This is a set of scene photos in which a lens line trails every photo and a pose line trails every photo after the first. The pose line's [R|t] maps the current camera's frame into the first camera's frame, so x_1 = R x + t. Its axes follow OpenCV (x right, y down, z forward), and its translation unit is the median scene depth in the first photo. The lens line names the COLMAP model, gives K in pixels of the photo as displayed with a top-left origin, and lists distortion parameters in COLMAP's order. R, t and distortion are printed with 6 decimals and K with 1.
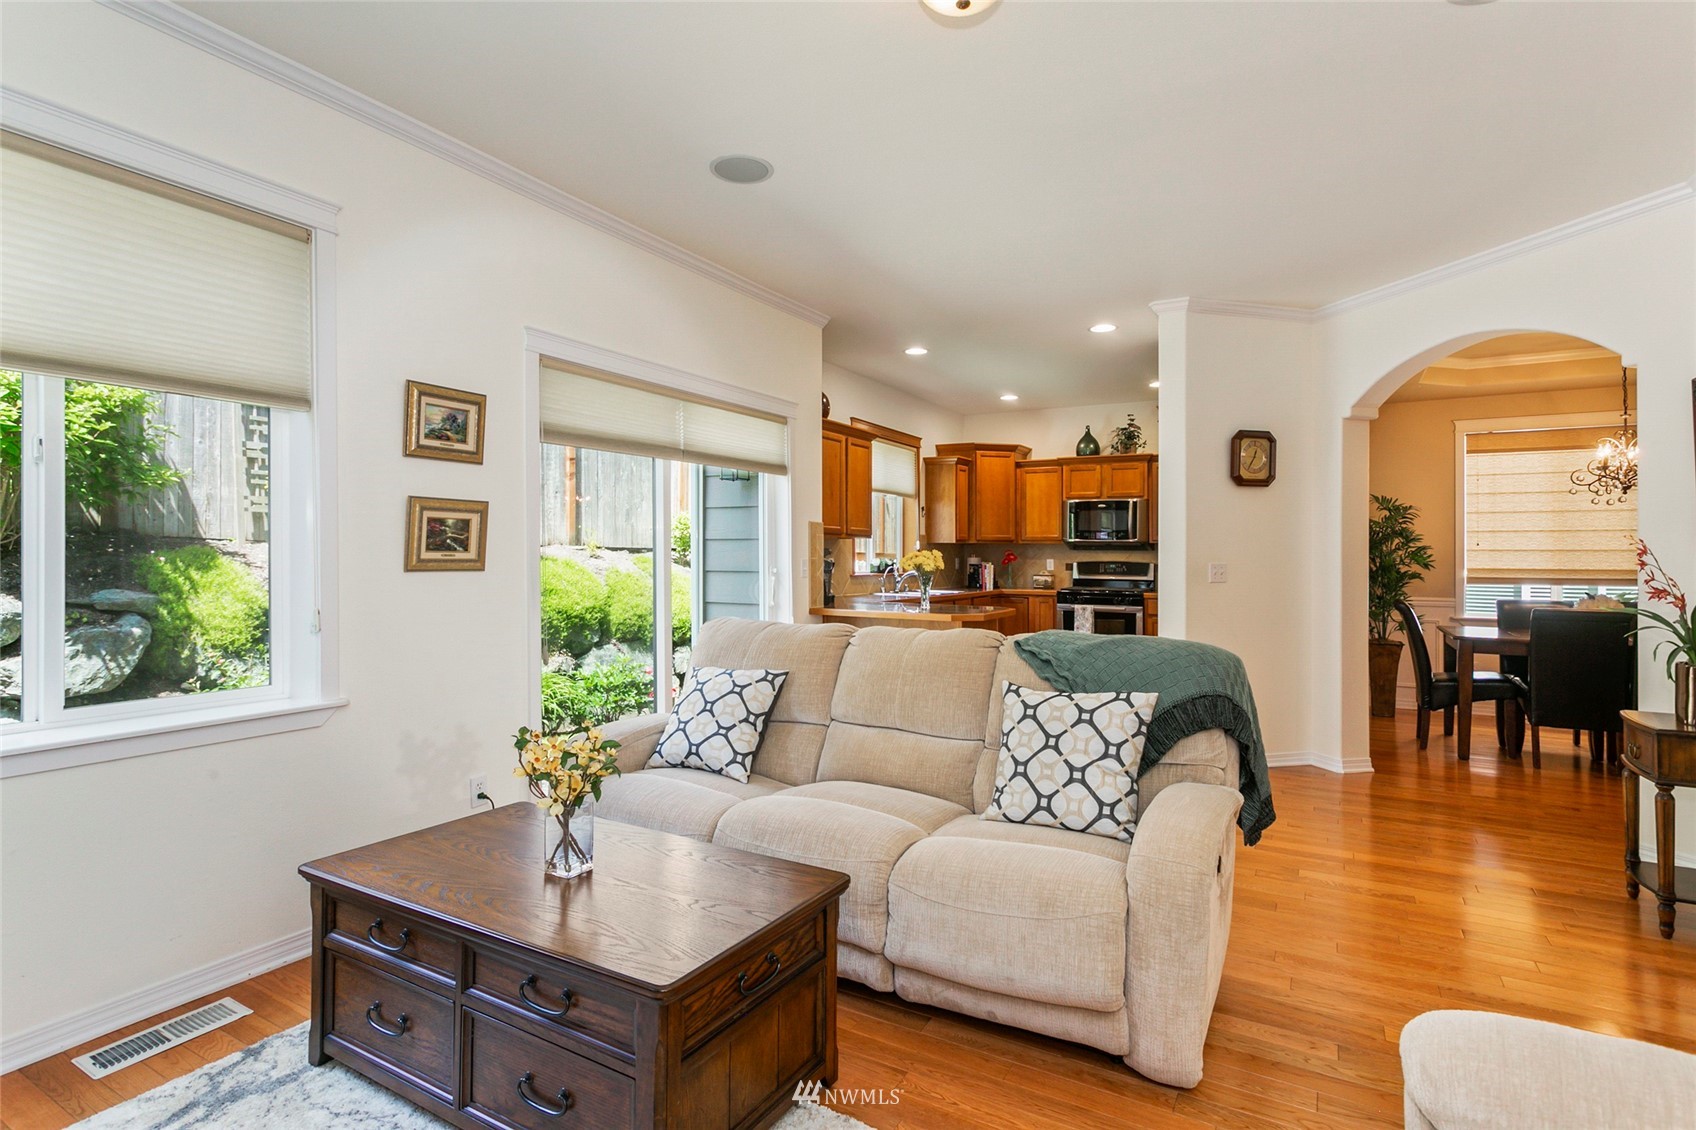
lens RADIAL K [[840.6, 0, 831.9], [0, 840.6, 557.5], [0, 0, 1]] dist [0.005731, 0.000297]
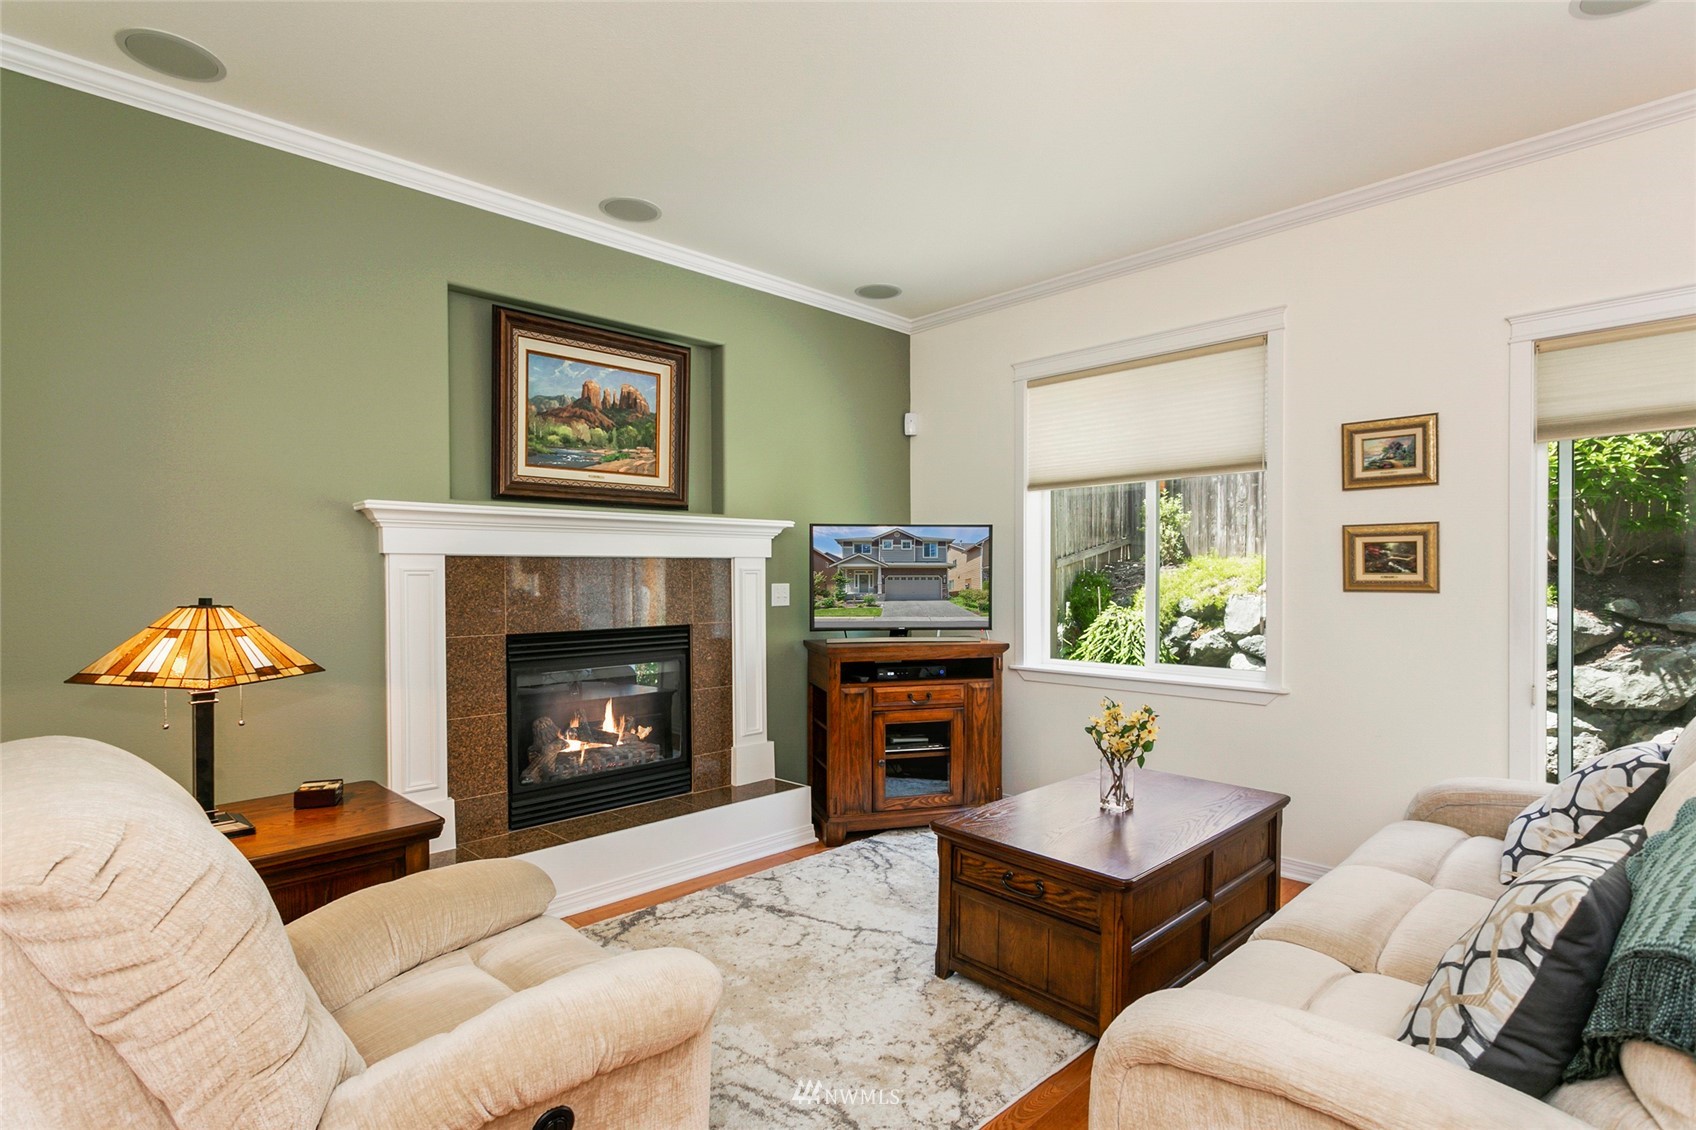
lens RADIAL K [[840.6, 0, 848.5], [0, 840.6, 573.1], [0, 0, 1]] dist [0.005731, 0.000297]
pose [[-0.251267, -0.007152, -0.967891, 0.809026], [0.002566, 0.999964, -0.008055, -0.001301], [0.967915, -0.004508, -0.251239, 0.671190]]
